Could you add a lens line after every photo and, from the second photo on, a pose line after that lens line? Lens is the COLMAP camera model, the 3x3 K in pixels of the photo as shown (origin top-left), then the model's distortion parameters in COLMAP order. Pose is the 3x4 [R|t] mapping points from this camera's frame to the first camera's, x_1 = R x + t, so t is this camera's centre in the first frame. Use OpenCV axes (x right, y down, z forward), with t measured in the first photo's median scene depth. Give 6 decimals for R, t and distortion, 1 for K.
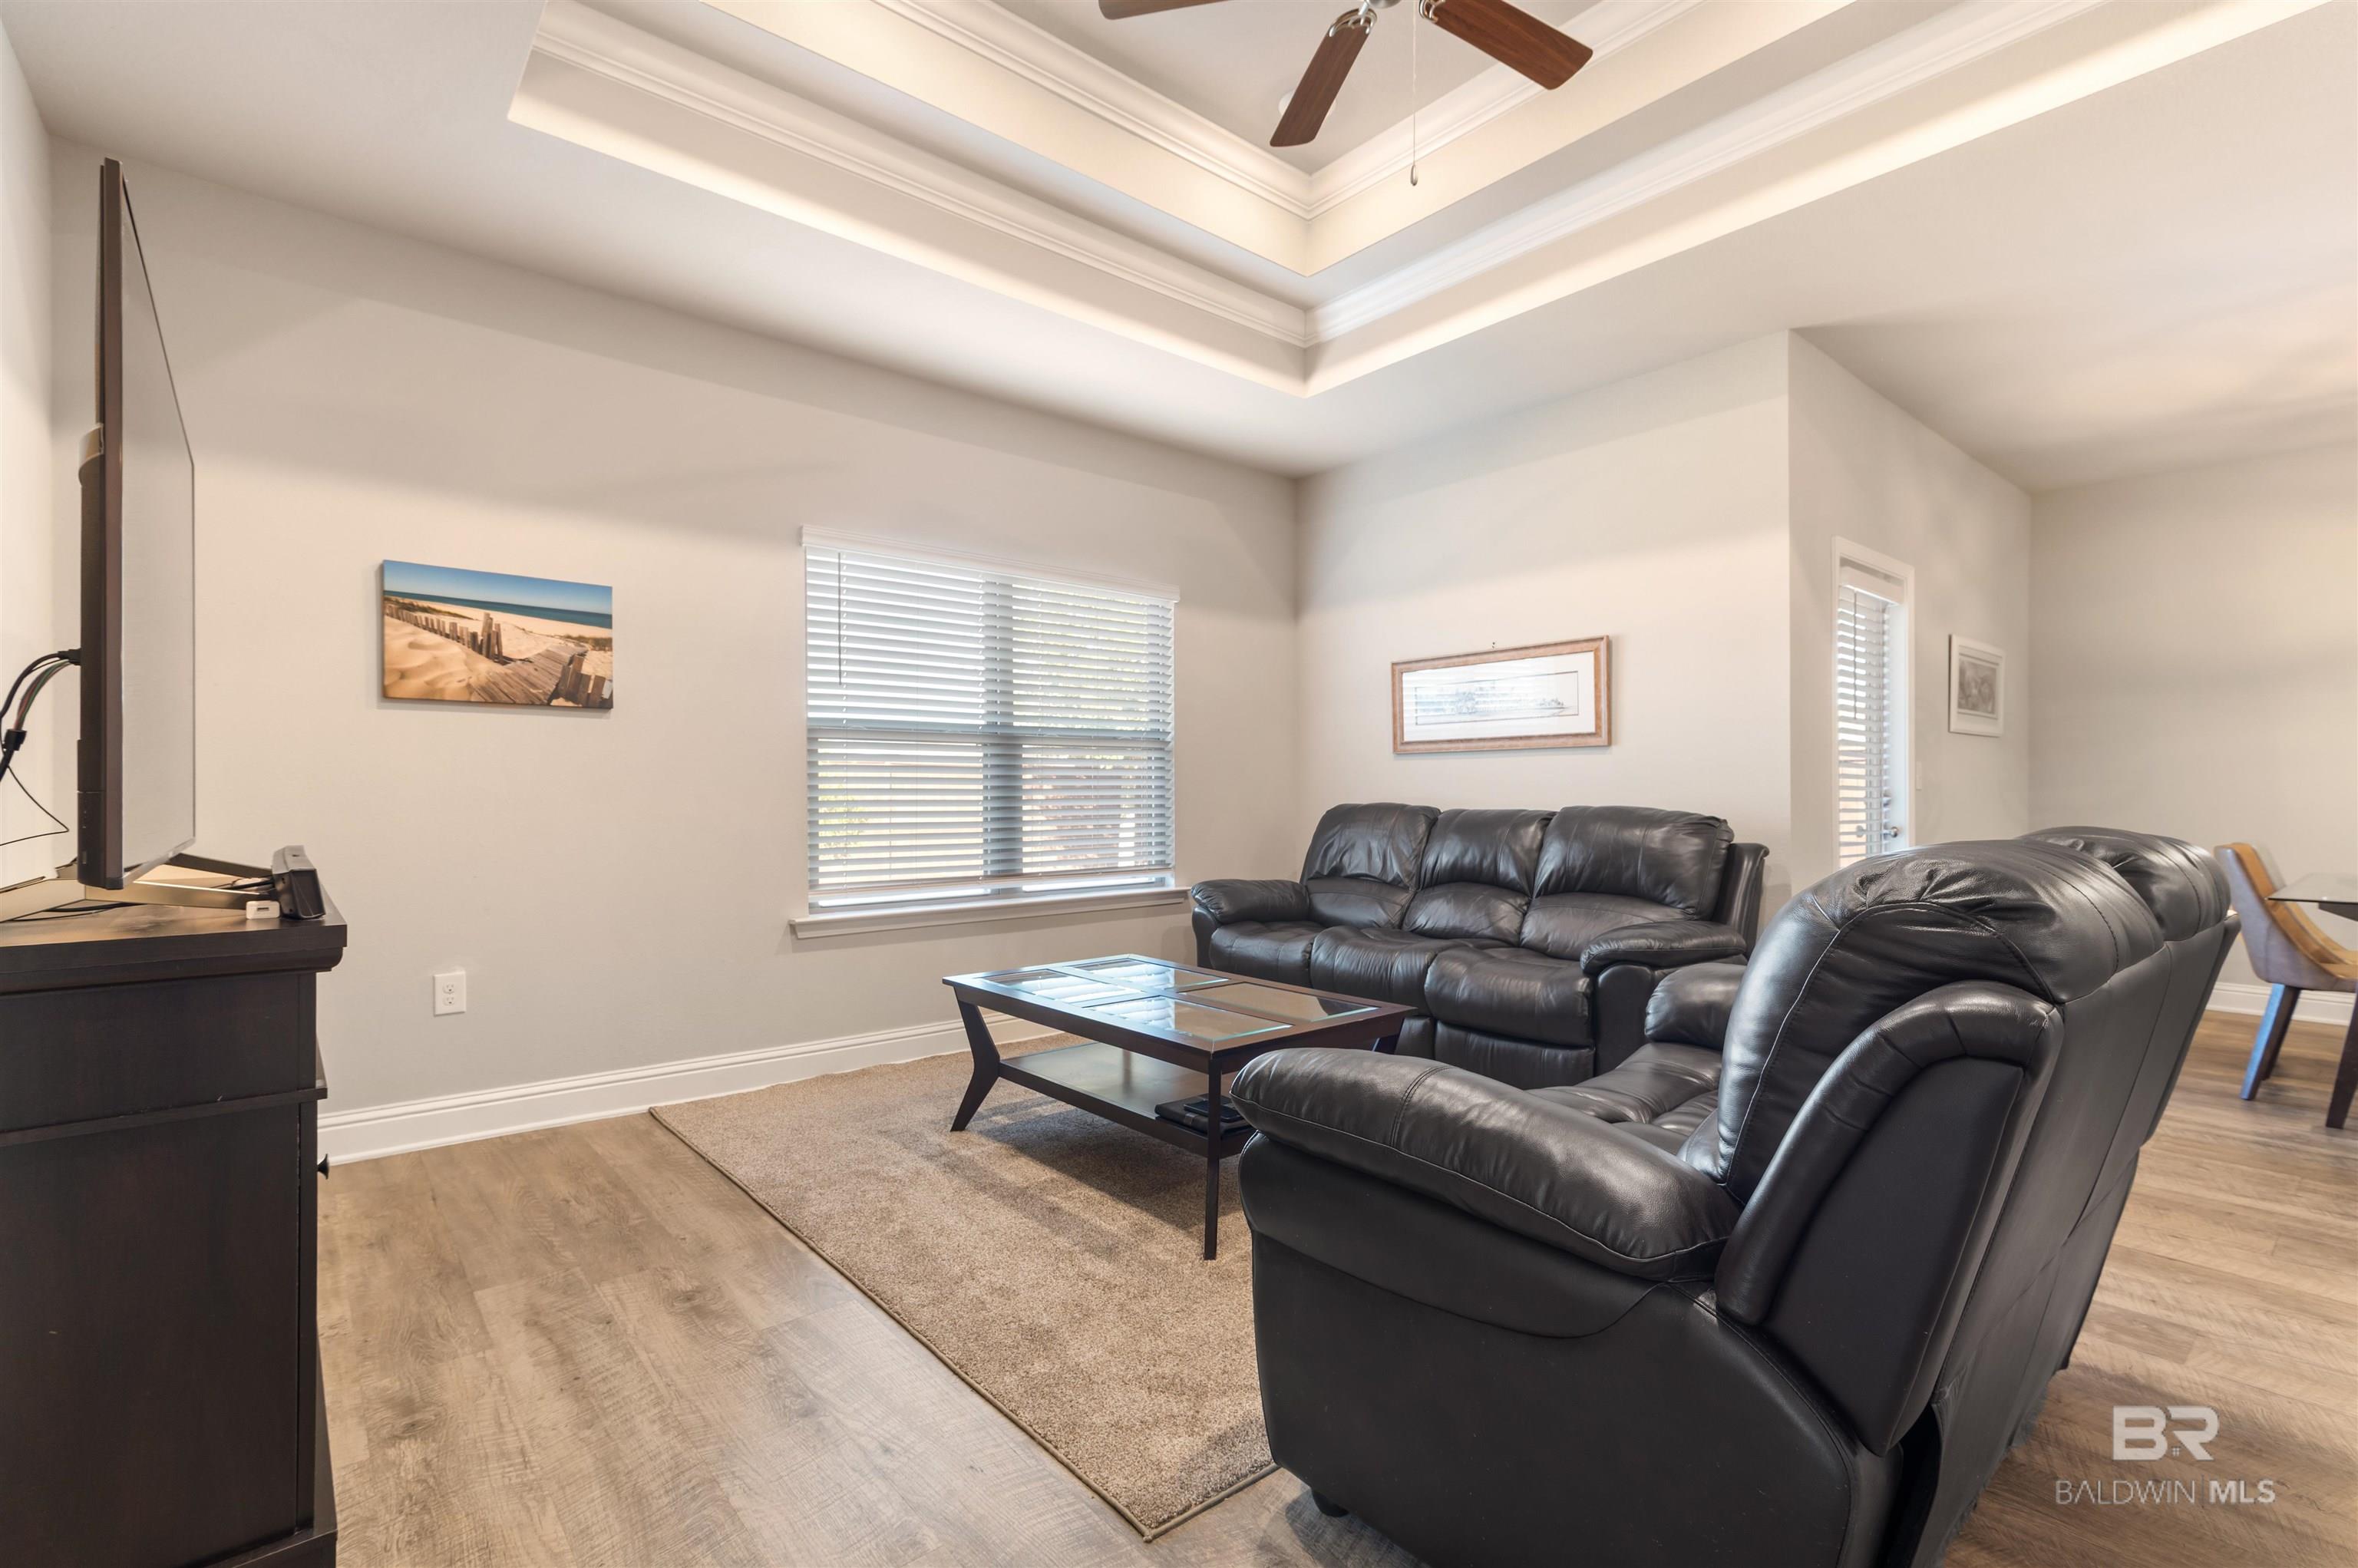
lens RADIAL K [[1063.8, 0, 1182.1], [0, 1063.8, 785.7], [0, 0, 1]] dist [0.015639, -0.006511]
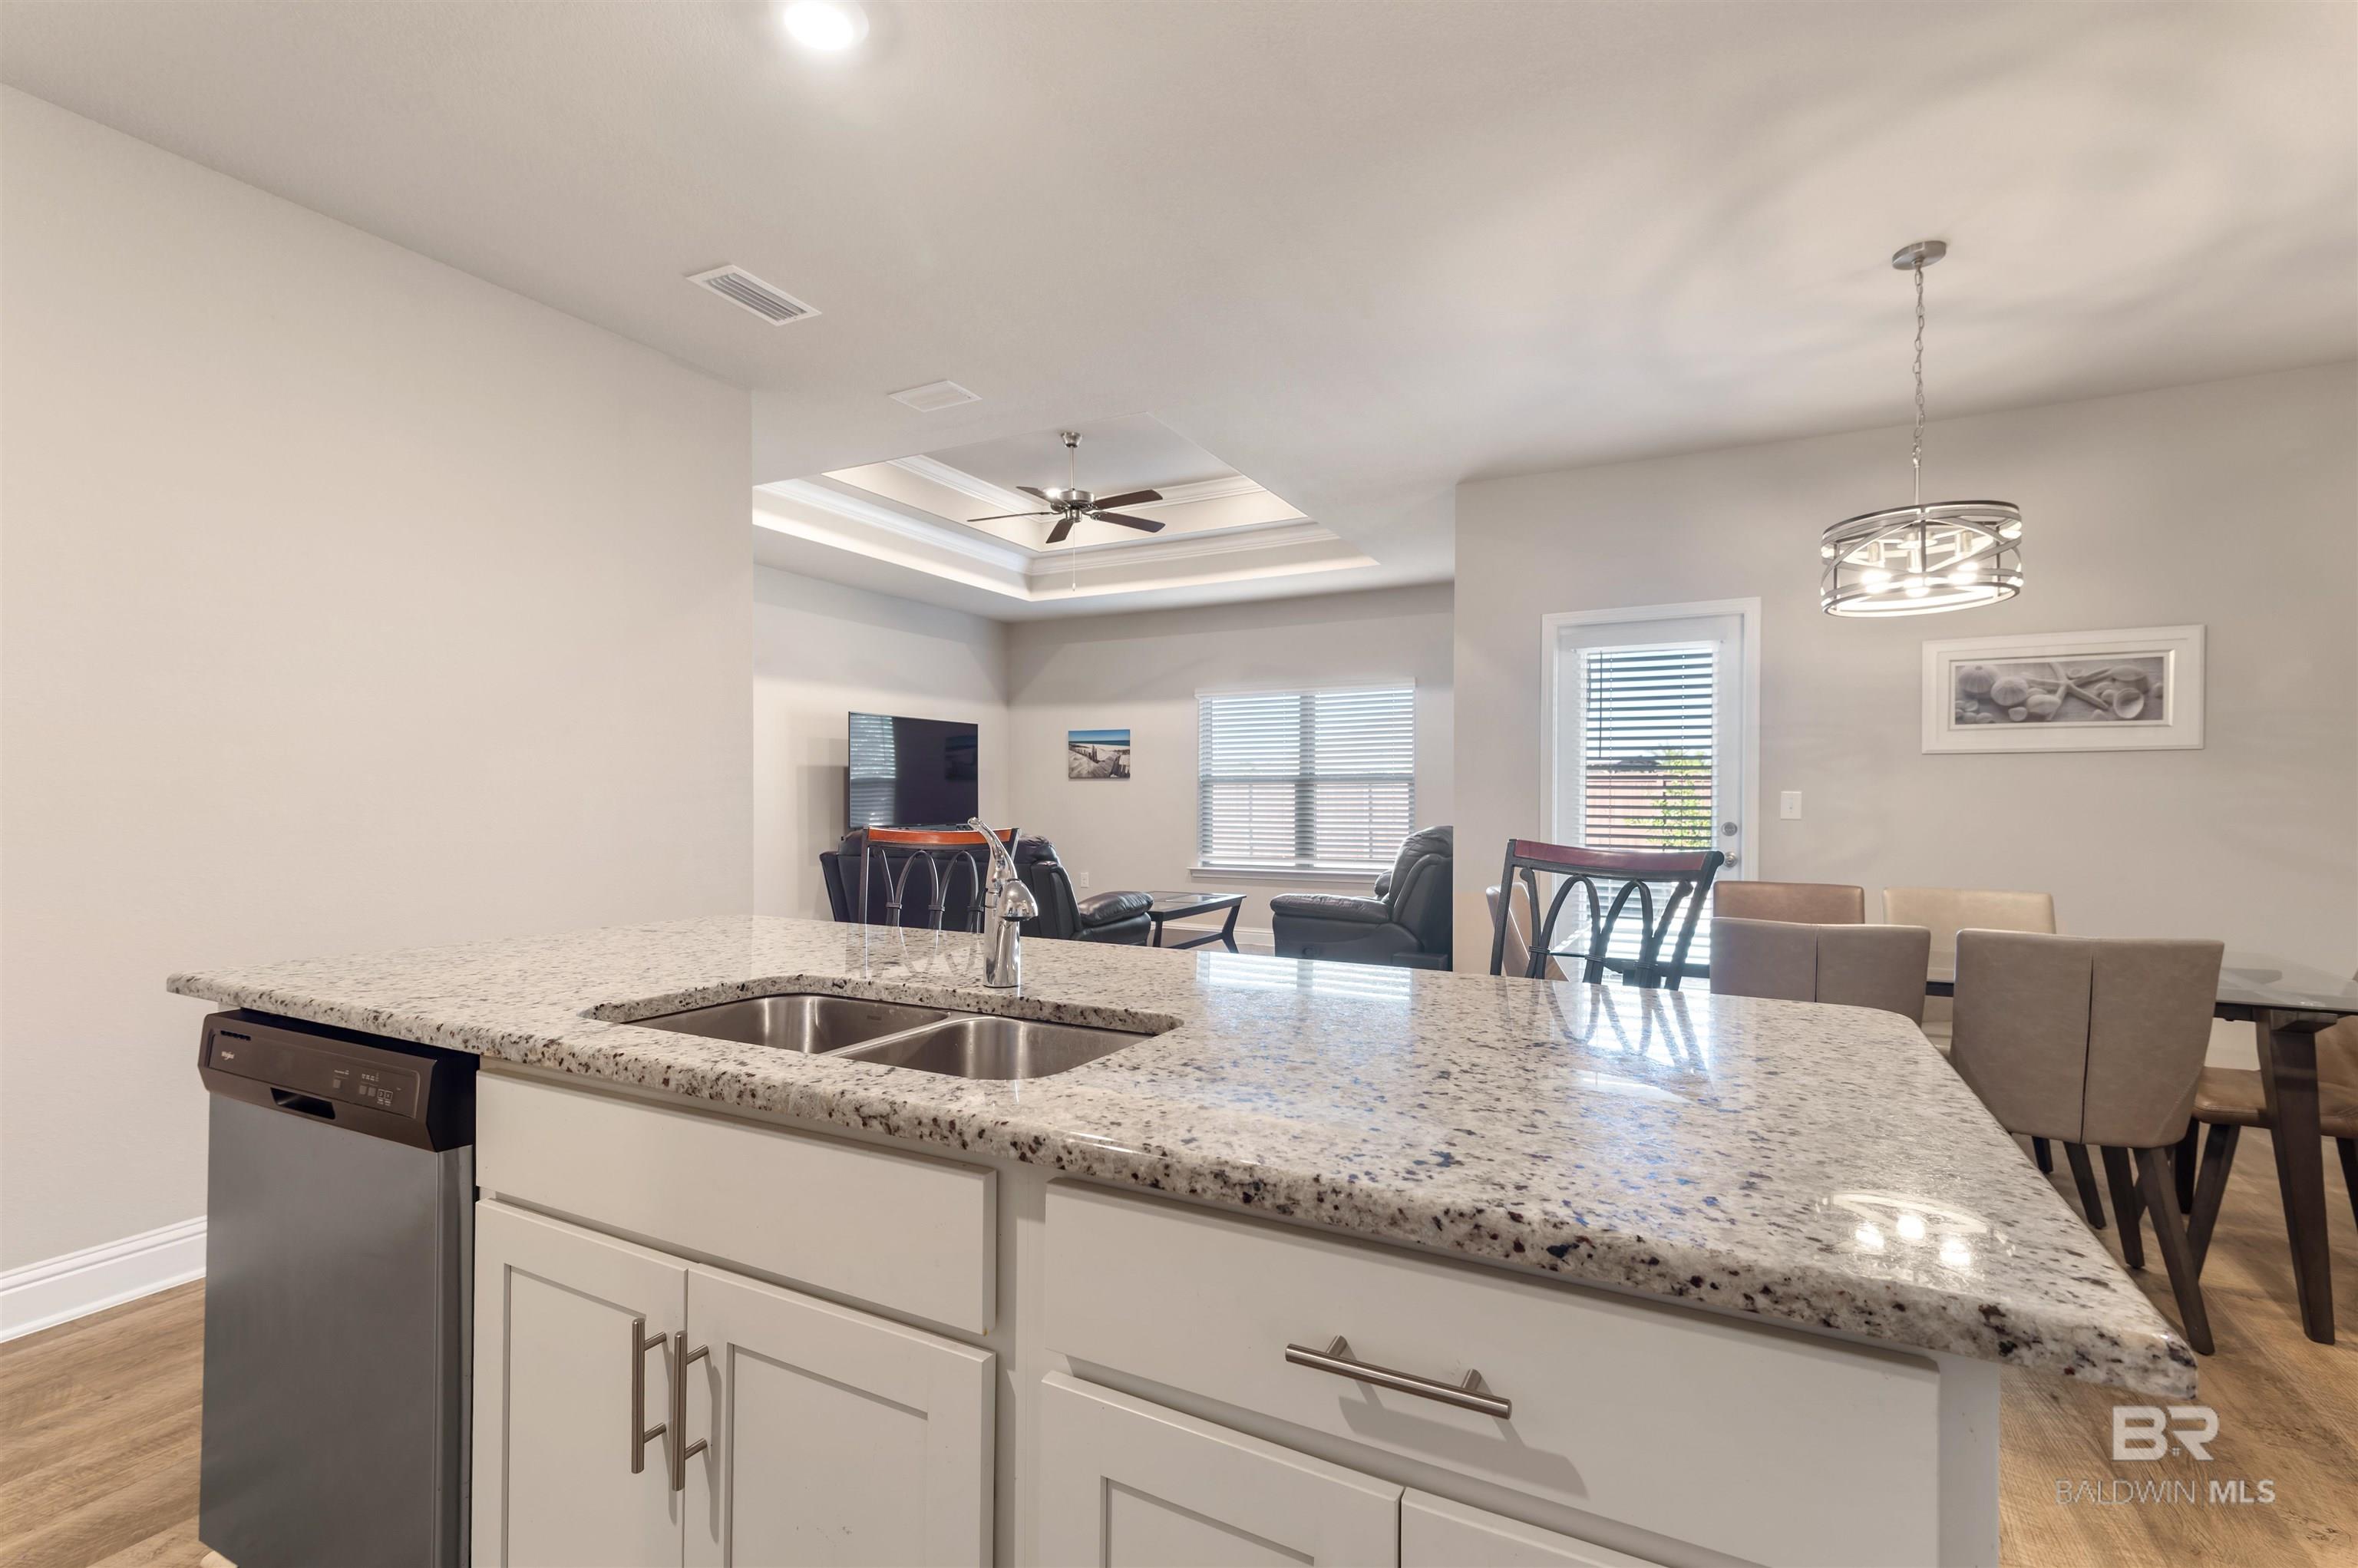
lens RADIAL K [[1063.8, 0, 1177.5], [0, 1063.8, 807.7], [0, 0, 1]] dist [0.015639, -0.006511]
pose [[0.367399, 0.009840, -0.930011, 1.883219], [0.003031, 0.999926, 0.011778, -0.028465], [0.930059, -0.007146, 0.367342, 0.173456]]
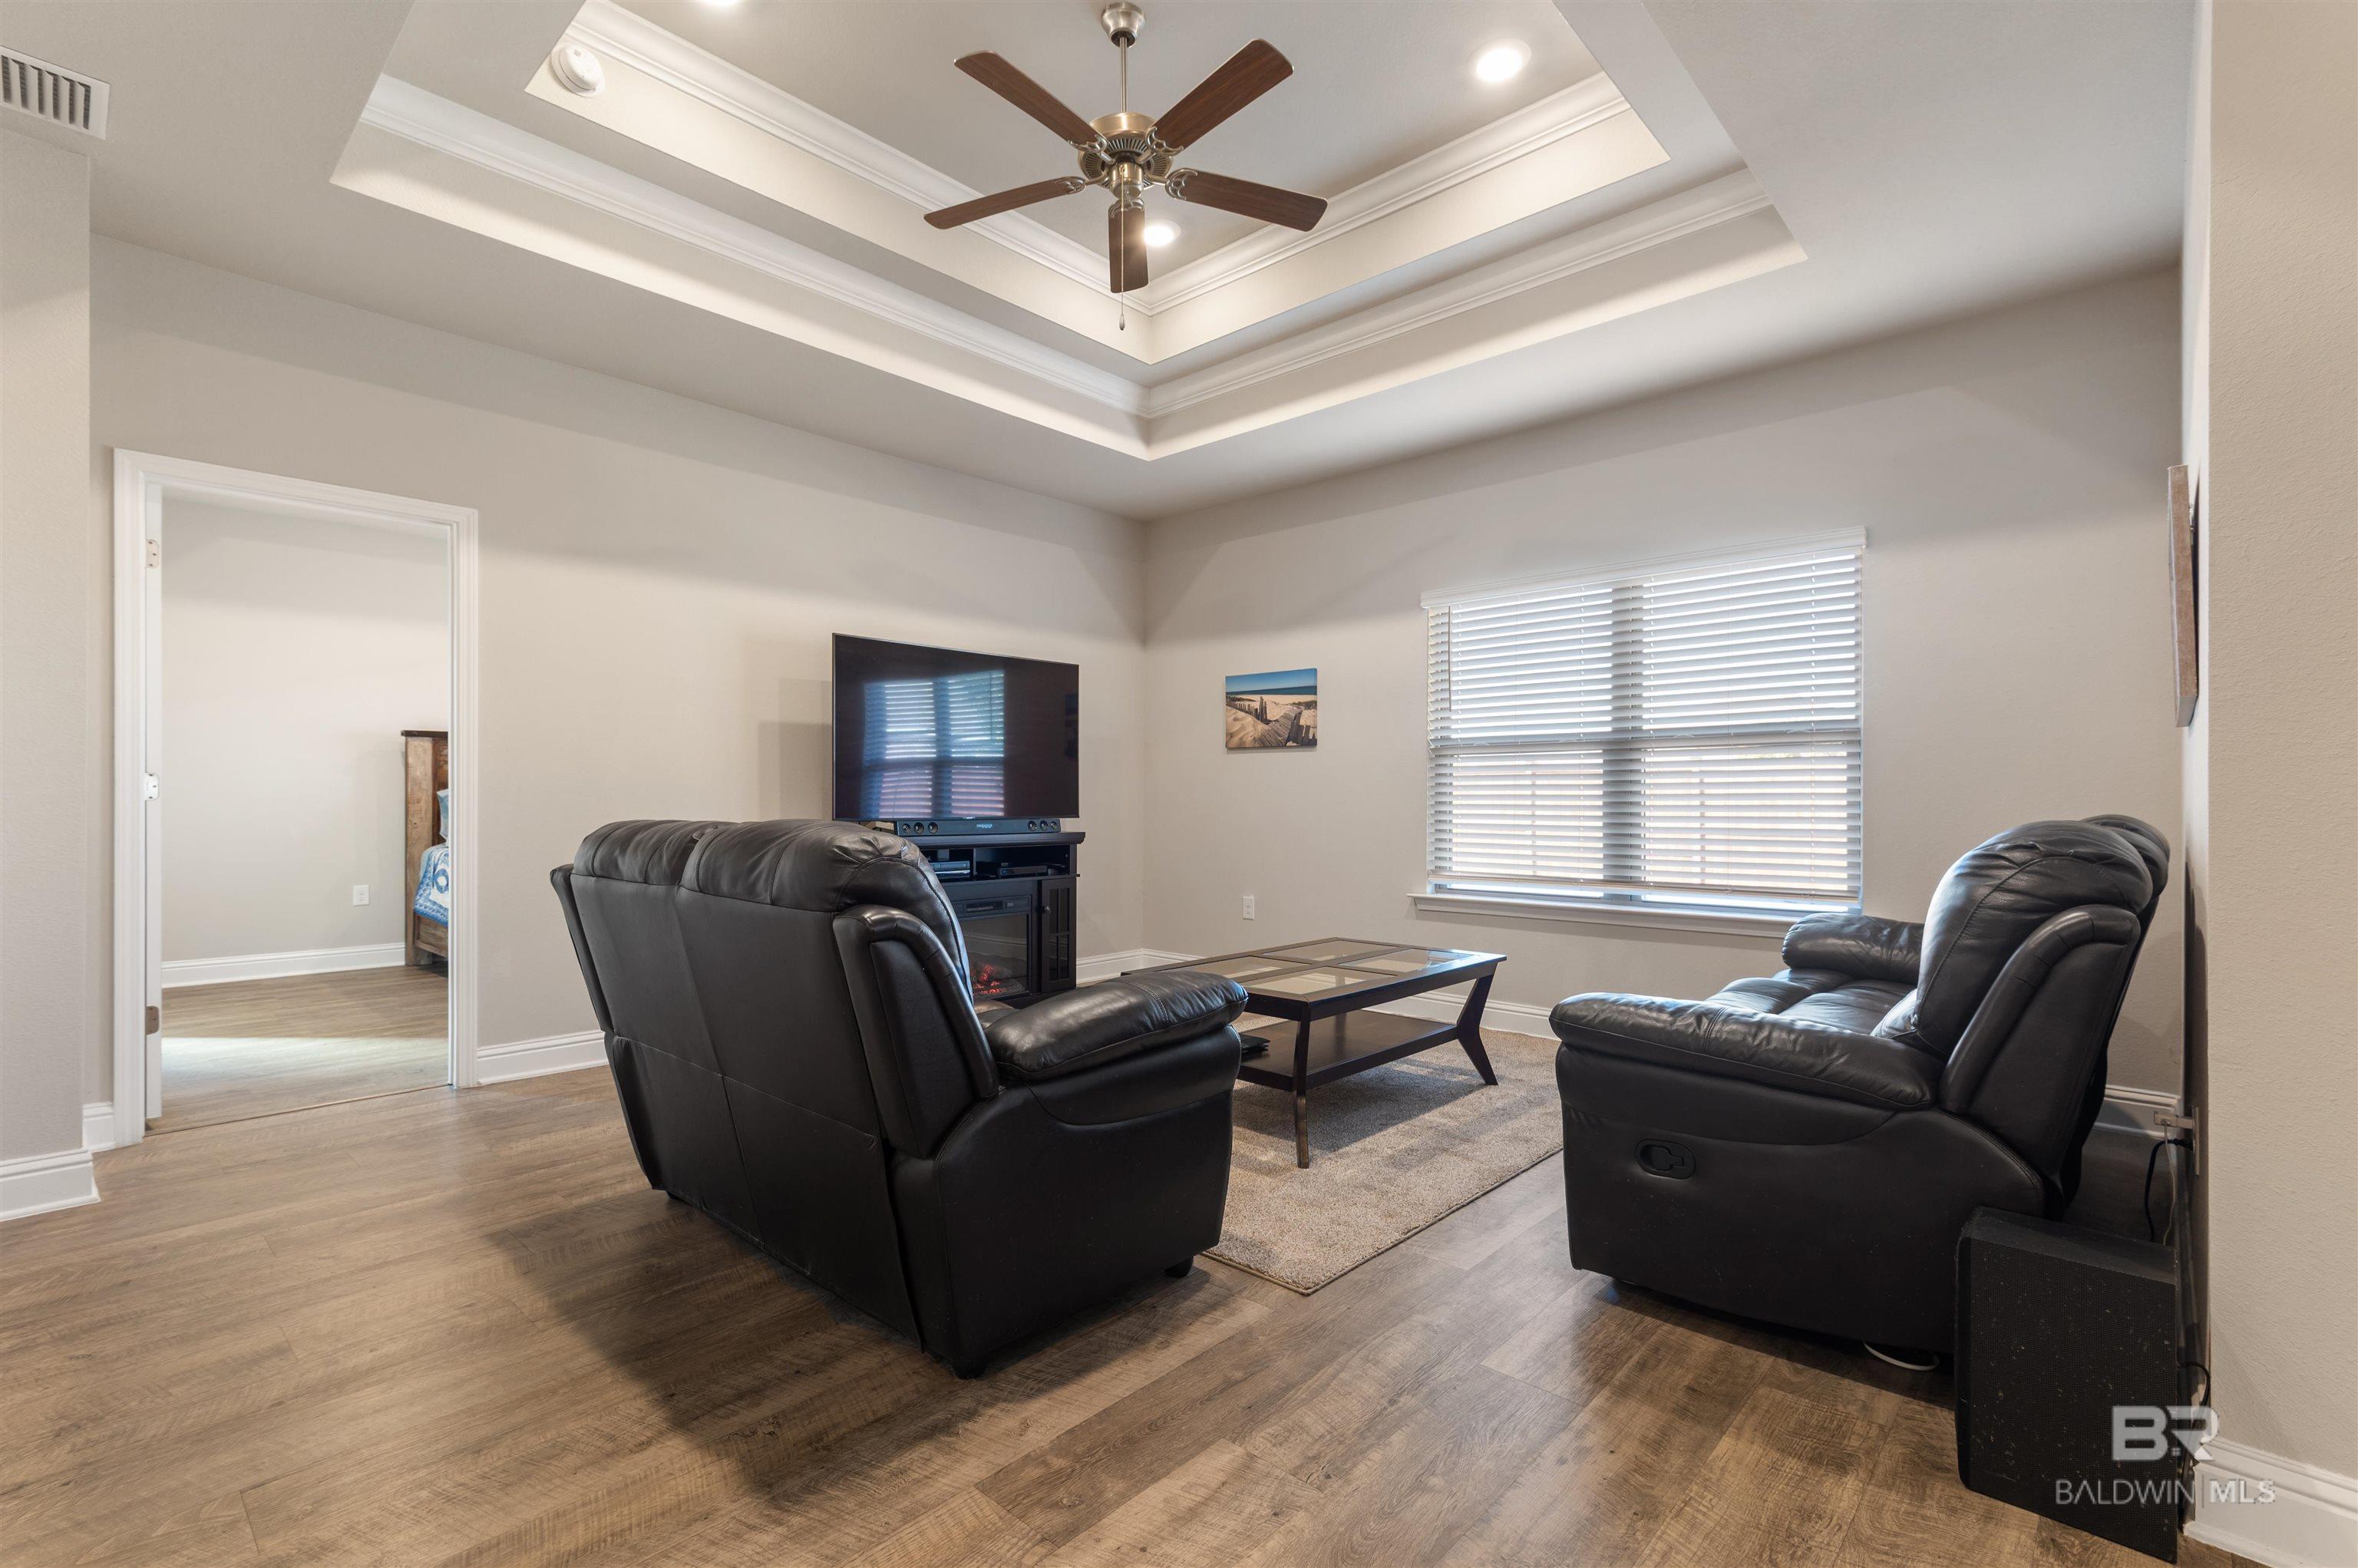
lens RADIAL K [[1063.8, 0, 1168.6], [0, 1063.8, 799.8], [0, 0, 1]] dist [0.015639, -0.006511]
pose [[0.109825, 0.000416, -0.993951, 1.018422], [0.002293, 0.999997, 0.000671, 0.008073], [0.993948, -0.002352, 0.109823, 0.611993]]
